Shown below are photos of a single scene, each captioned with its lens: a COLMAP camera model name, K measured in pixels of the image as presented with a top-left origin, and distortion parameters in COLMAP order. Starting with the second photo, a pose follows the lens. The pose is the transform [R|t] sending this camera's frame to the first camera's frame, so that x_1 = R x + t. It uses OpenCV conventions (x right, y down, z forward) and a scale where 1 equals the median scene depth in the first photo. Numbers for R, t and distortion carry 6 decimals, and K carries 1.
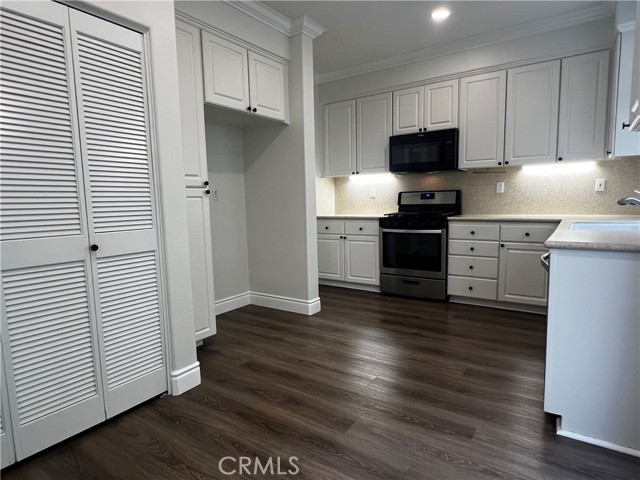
lens RADIAL K [[376.1, 0, 319.3], [0, 376.1, 241.9], [0, 0, 1]] dist [-0.001474, -0.000483]
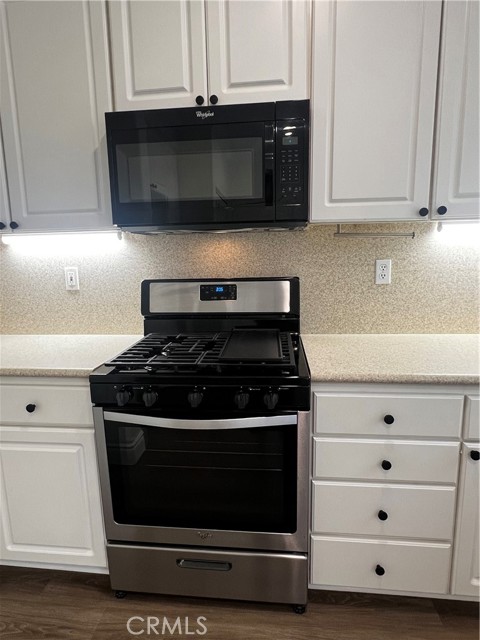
lens RADIAL K [[376.1, 0, 238.6], [0, 376.1, 318.9], [0, 0, 1]] dist [-0.001474, -0.000483]
pose [[0.878259, -0.076106, 0.472090, 0.132792], [0.055475, 0.996804, 0.057492, -0.127788], [-0.474957, -0.024304, 0.879673, 0.716840]]
